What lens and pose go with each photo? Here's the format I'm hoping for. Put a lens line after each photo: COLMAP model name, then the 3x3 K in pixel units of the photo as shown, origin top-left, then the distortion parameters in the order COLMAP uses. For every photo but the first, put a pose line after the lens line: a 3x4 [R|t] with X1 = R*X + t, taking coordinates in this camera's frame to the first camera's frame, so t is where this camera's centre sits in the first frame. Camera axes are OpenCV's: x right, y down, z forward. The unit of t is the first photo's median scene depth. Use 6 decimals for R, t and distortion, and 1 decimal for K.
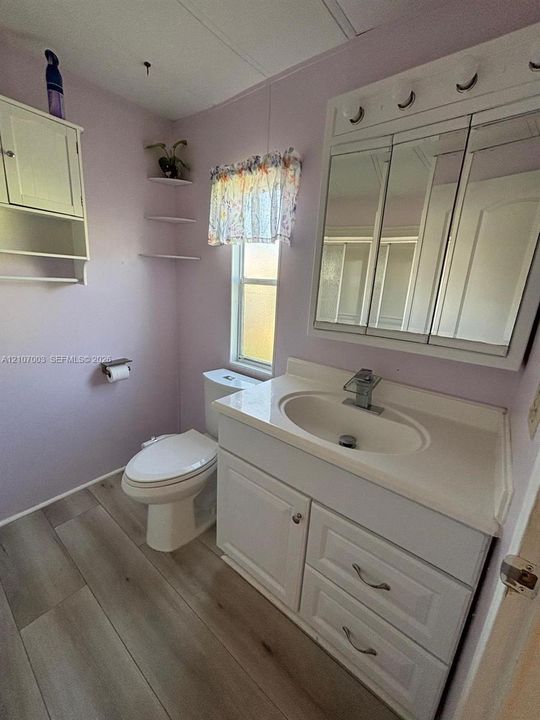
lens RADIAL K [[287.3, 0, 272.2], [0, 287.3, 359.6], [0, 0, 1]] dist [-0.003353, -0.000171]
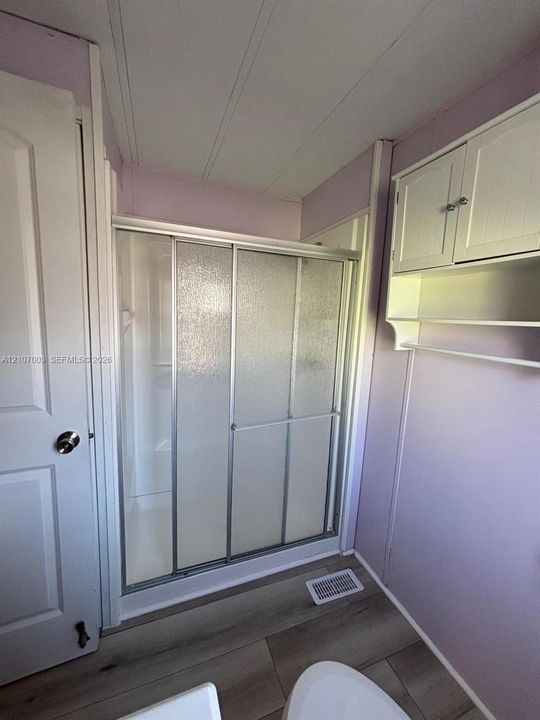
lens RADIAL K [[287.3, 0, 271.9], [0, 287.3, 356.5], [0, 0, 1]] dist [-0.003353, -0.000171]
pose [[-0.505895, 0.038491, -0.861736, 0.028991], [-0.293916, 0.931531, 0.214157, -0.265251], [0.810977, 0.361619, -0.459944, 0.853796]]
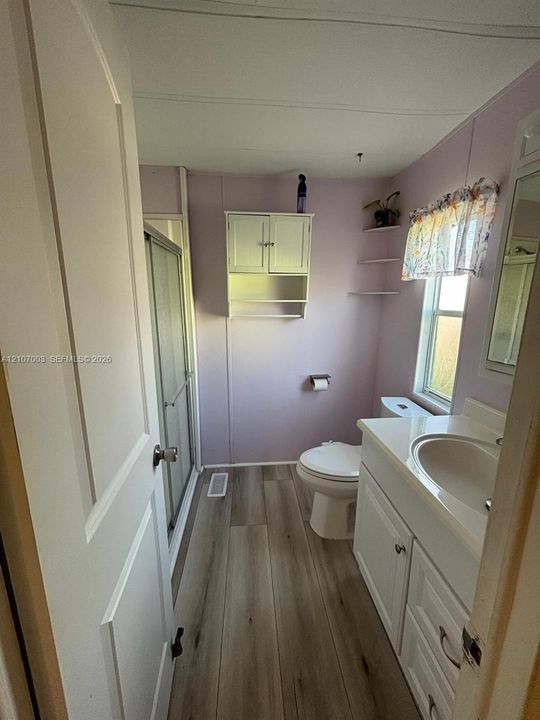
lens RADIAL K [[287.3, 0, 271.3], [0, 287.3, 359.0], [0, 0, 1]] dist [-0.003353, -0.000171]
pose [[0.681645, 0.096563, -0.725283, 0.292357], [-0.154425, 0.987911, -0.013605, -0.020300], [0.715201, 0.121276, 0.688316, -0.072345]]
